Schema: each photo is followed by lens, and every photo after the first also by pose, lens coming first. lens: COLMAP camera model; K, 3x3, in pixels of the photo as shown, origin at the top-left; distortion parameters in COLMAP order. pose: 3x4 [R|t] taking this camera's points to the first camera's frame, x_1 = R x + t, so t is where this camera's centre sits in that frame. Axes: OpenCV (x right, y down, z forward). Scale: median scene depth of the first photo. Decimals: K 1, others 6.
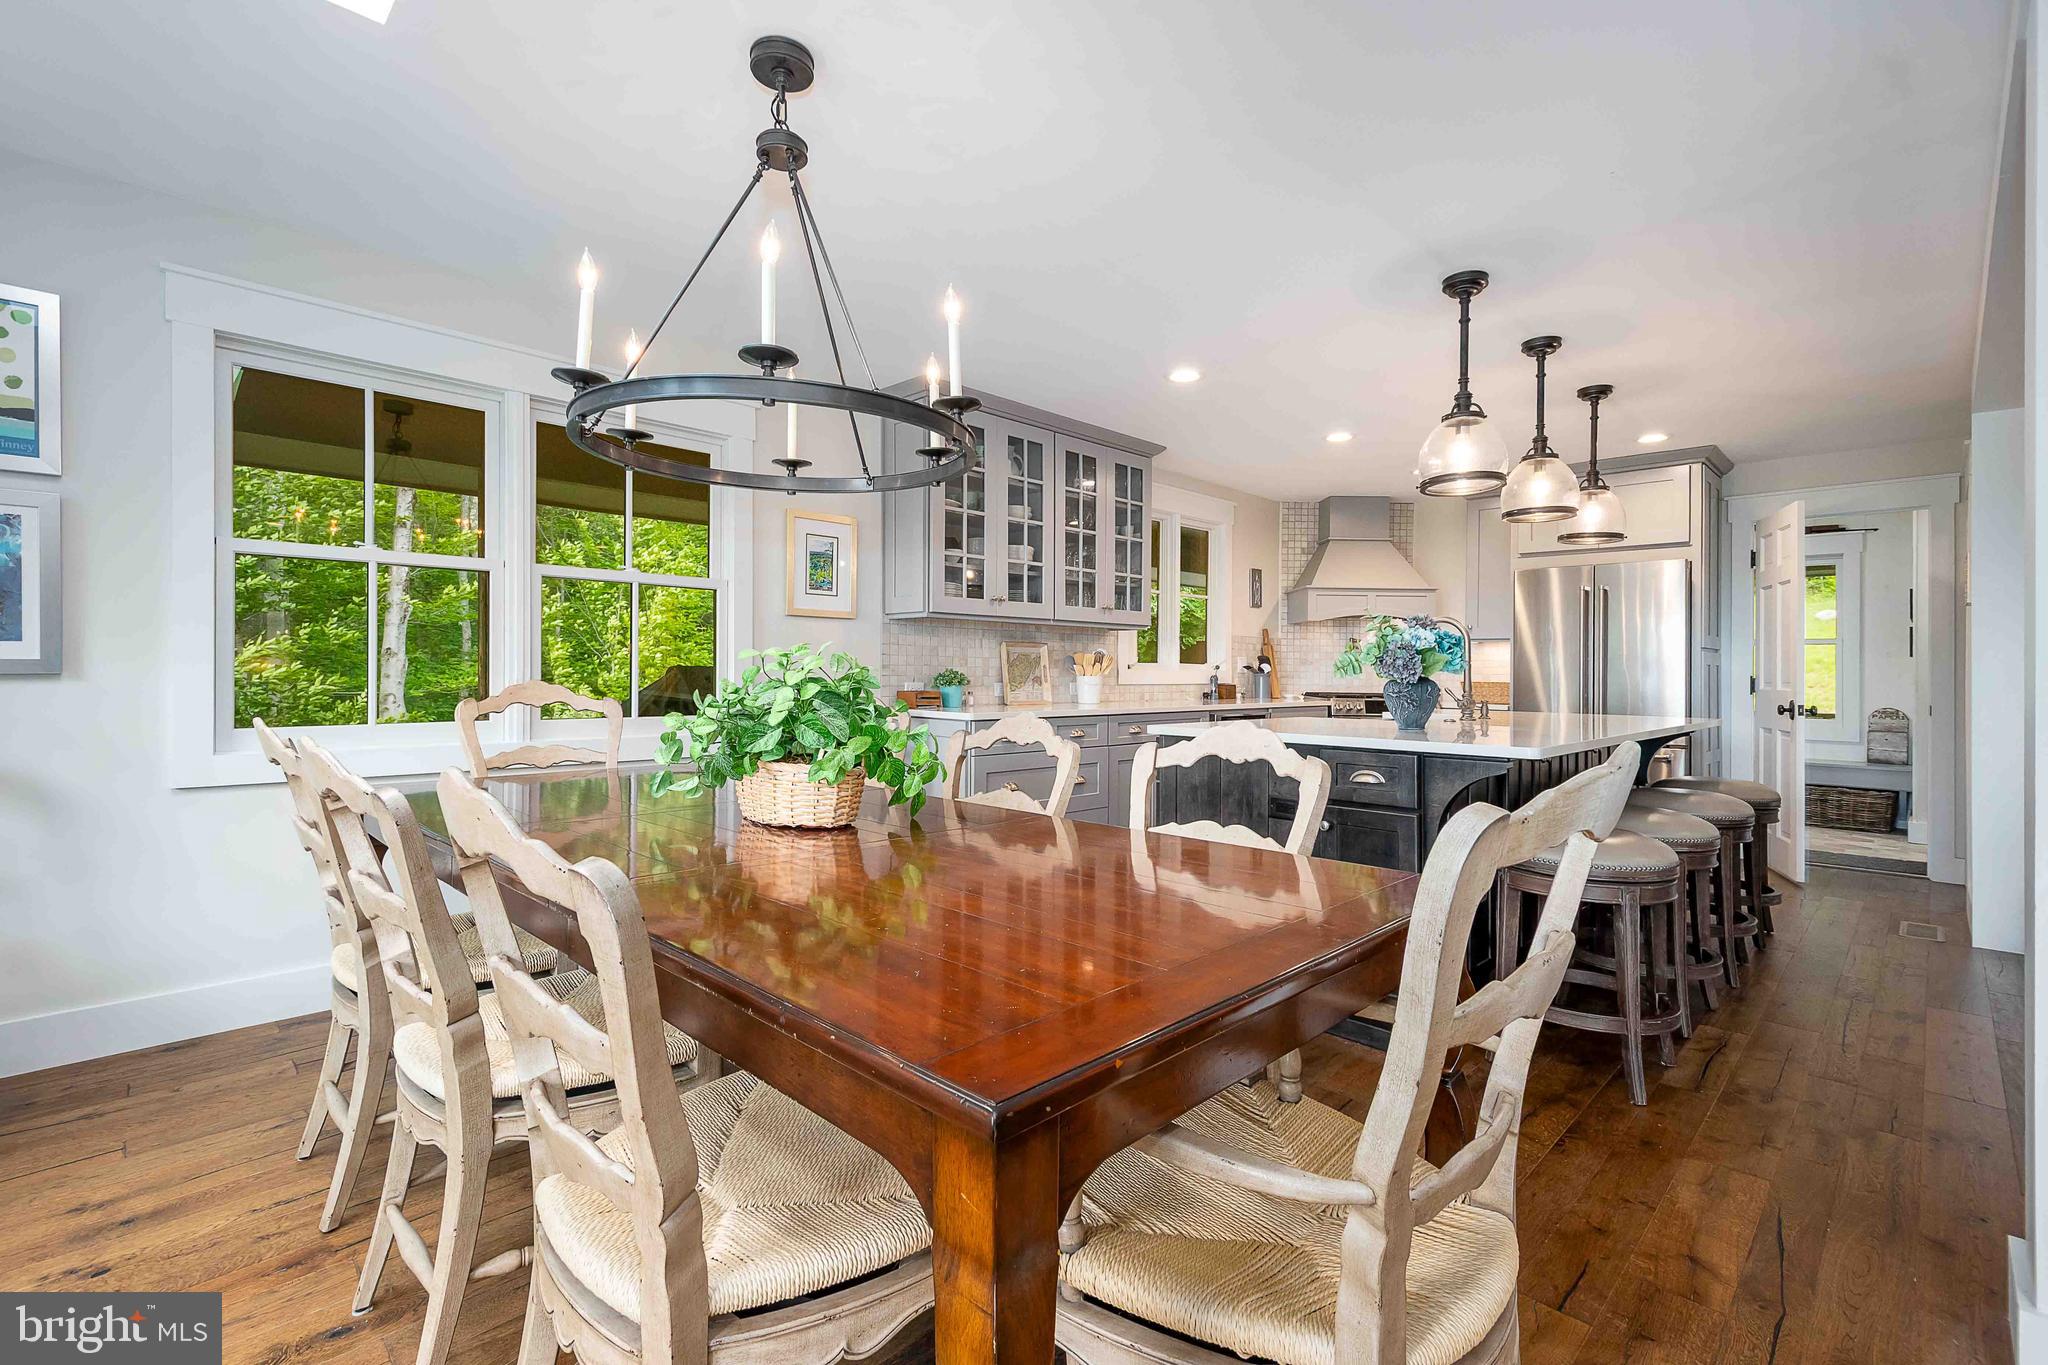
lens RADIAL K [[902.6, 0, 1020.2], [0, 902.6, 660.9], [0, 0, 1]] dist [0.015220, -0.003120]
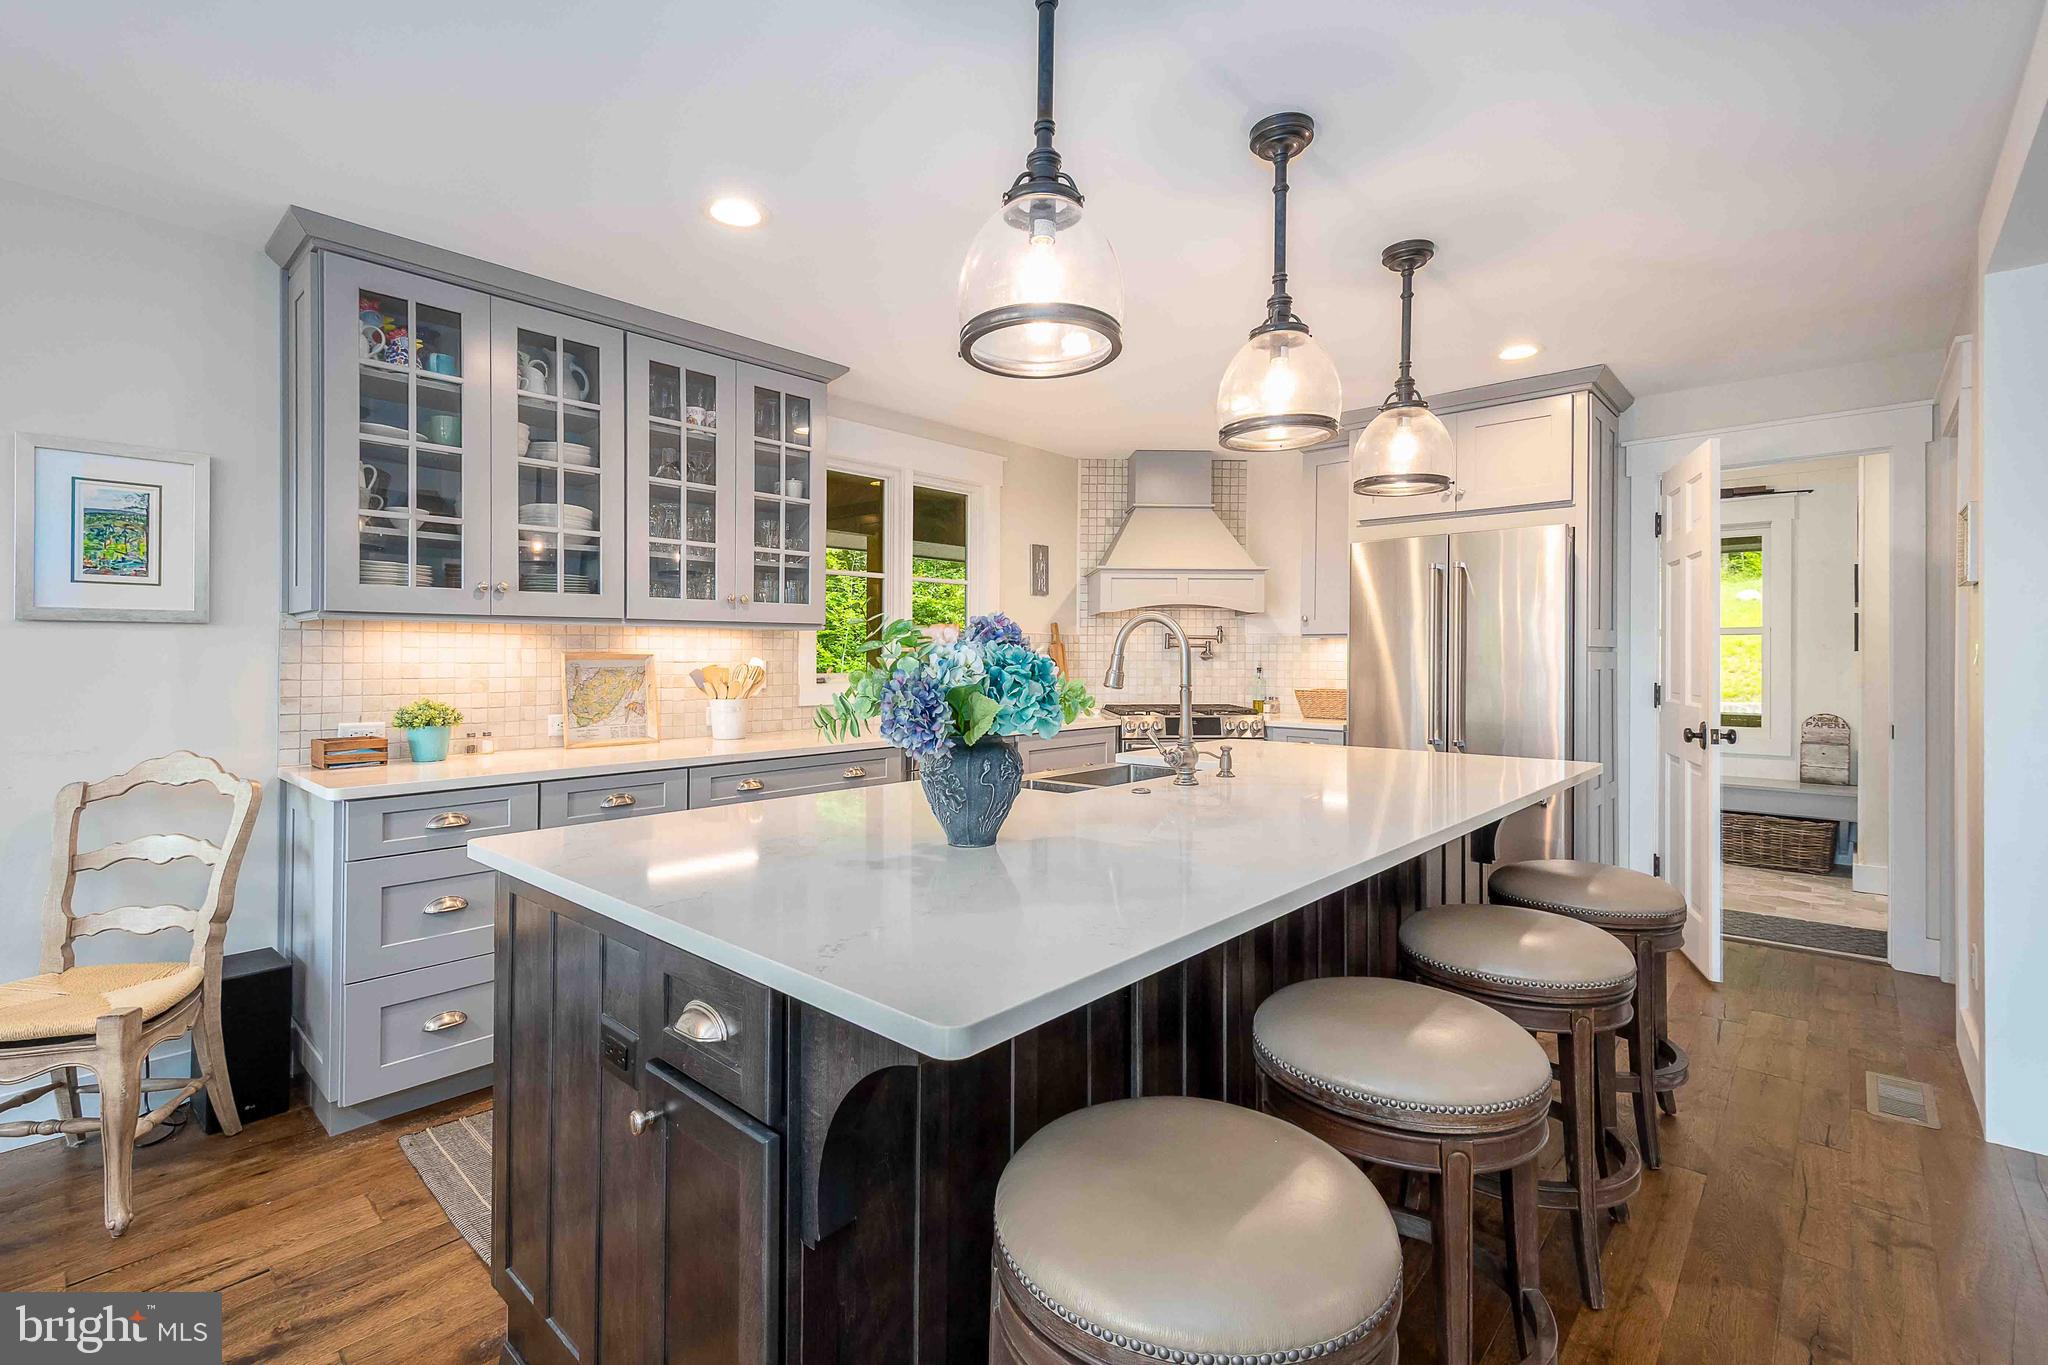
lens RADIAL K [[902.6, 0, 1005.7], [0, 902.6, 664.0], [0, 0, 1]] dist [0.015220, -0.003120]
pose [[0.999051, -0.012777, 0.041640, 0.248801], [0.012028, 0.999763, 0.018172, -0.018696], [-0.041862, -0.017654, 0.998967, 0.288229]]
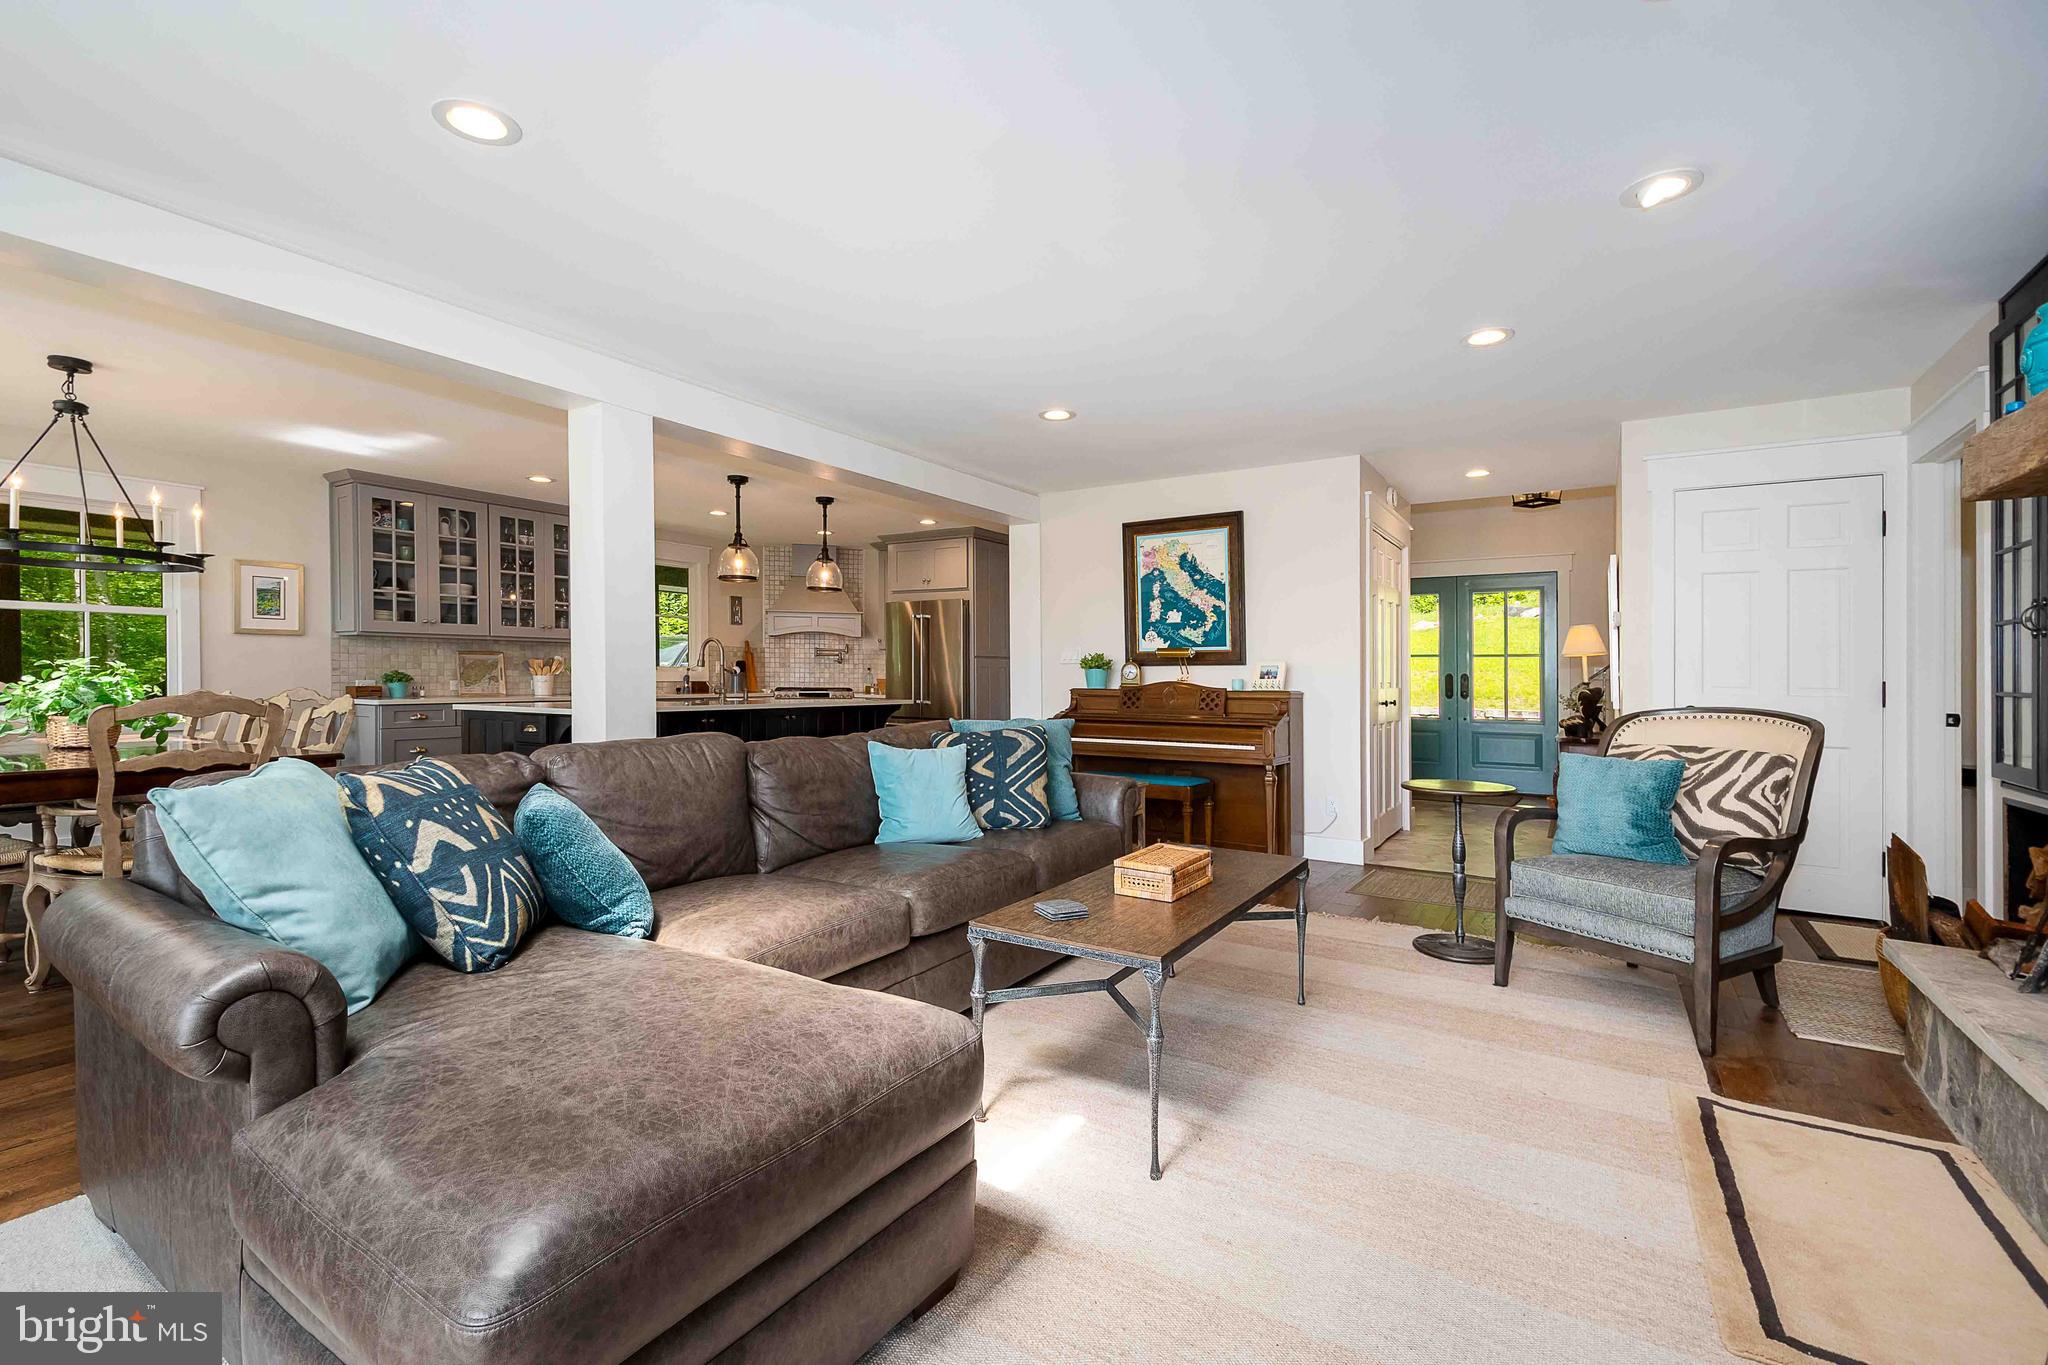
lens RADIAL K [[902.6, 0, 1020.1], [0, 902.6, 702.6], [0, 0, 1]] dist [0.015220, -0.003120]
pose [[0.976601, -0.009795, 0.214837, 0.479656], [0.000787, 0.999119, 0.041971, 0.000678], [-0.215059, -0.040820, 0.975748, -0.514558]]
